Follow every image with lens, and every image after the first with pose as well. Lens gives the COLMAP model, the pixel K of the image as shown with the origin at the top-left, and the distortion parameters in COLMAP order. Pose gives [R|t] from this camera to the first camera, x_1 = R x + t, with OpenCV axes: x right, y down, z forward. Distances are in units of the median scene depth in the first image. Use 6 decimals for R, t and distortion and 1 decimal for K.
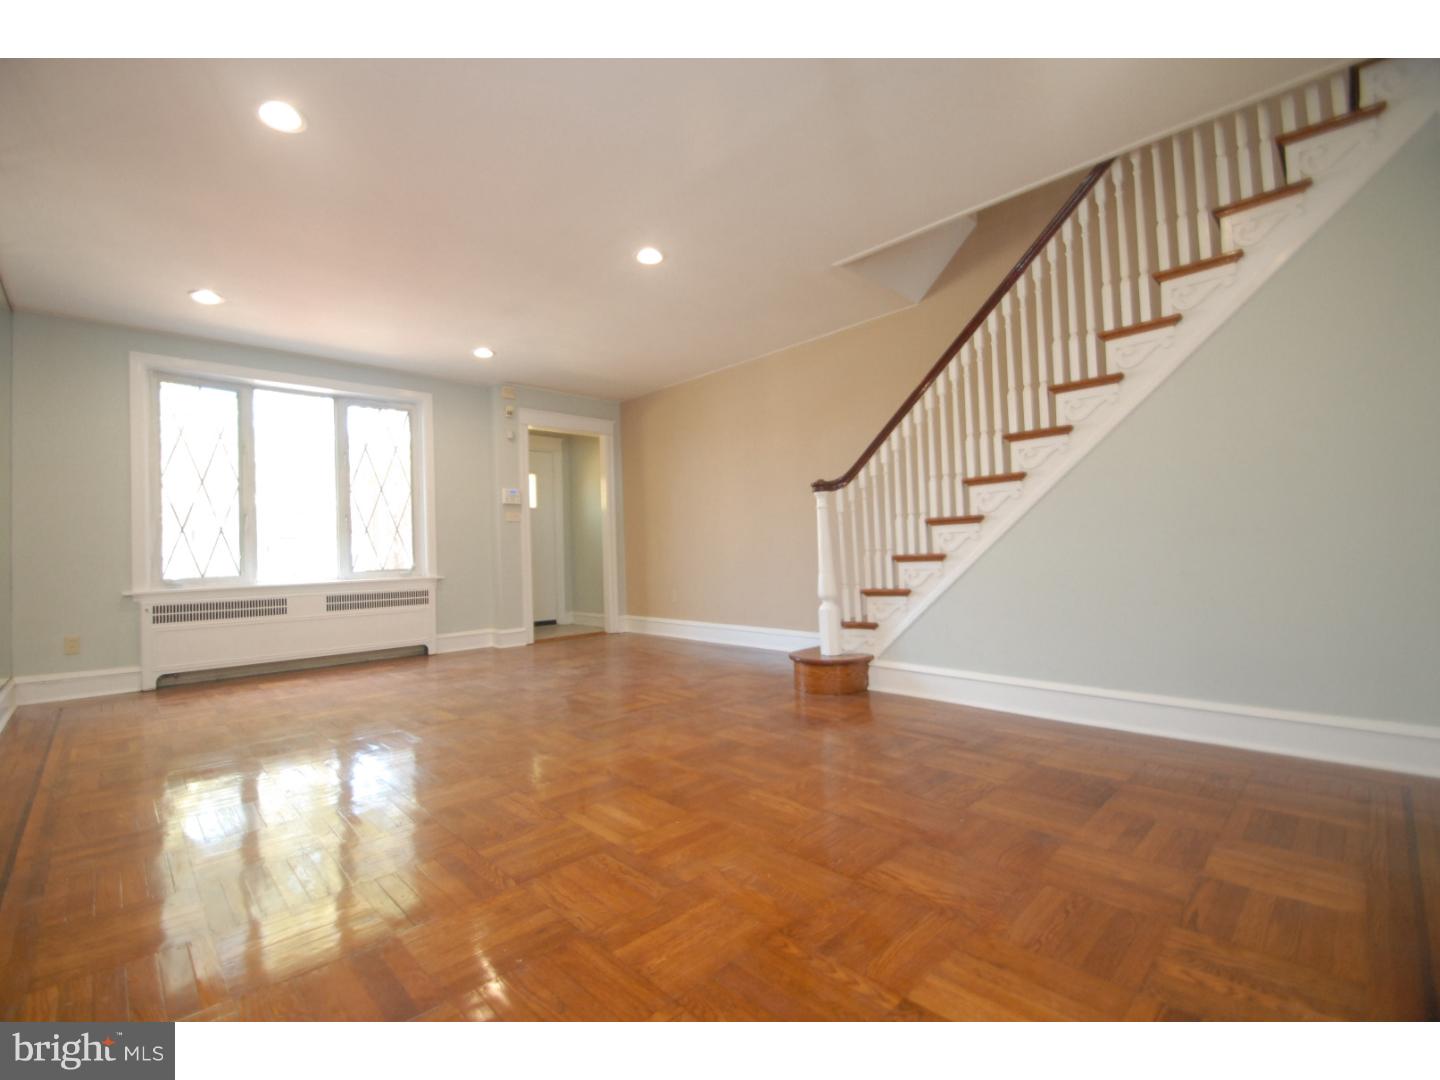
lens RADIAL K [[633.4, 0, 704.2], [0, 633.4, 538.0], [0, 0, 1]] dist [0.018615, -0.019936]
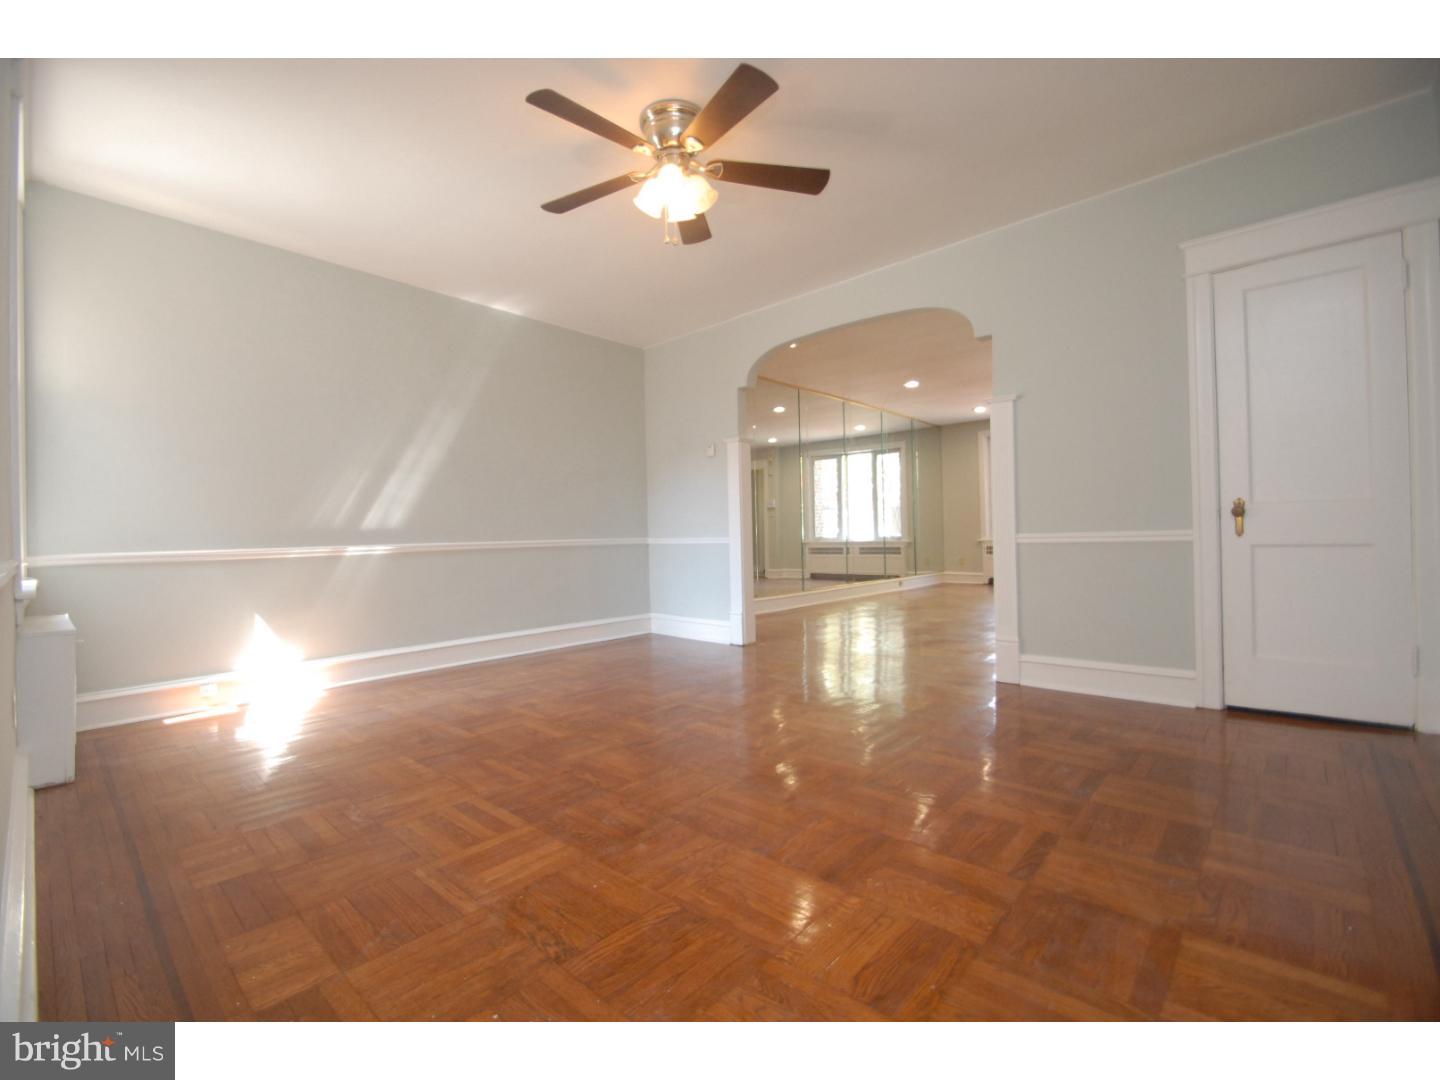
lens RADIAL K [[633.4, 0, 704.2], [0, 633.4, 538.0], [0, 0, 1]] dist [0.018615, -0.019936]
pose [[0.056593, 0.029991, -0.997947, 1.581821], [0.046829, 0.998369, 0.032660, -0.037901], [0.997299, -0.048581, 0.055096, 0.360004]]
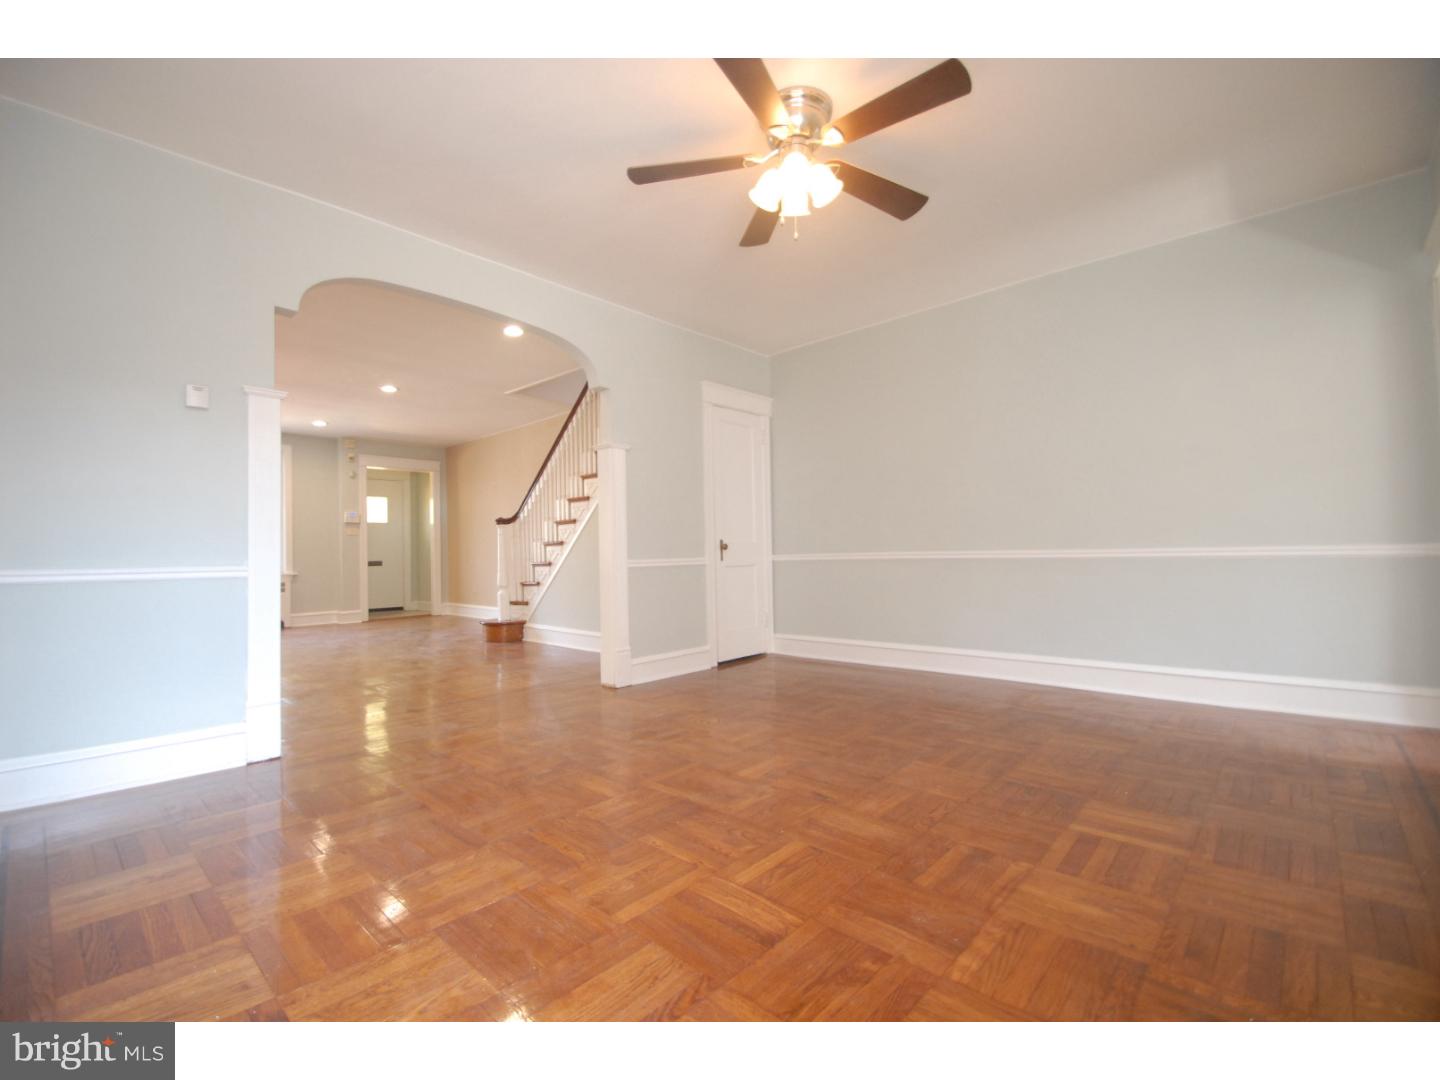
lens RADIAL K [[633.4, 0, 704.2], [0, 633.4, 538.0], [0, 0, 1]] dist [0.018615, -0.019936]
pose [[0.998248, 0.011780, 0.057977, 0.429105], [-0.011682, 0.999930, -0.002025, -0.027337], [-0.057997, 0.001345, 0.998316, -0.496891]]
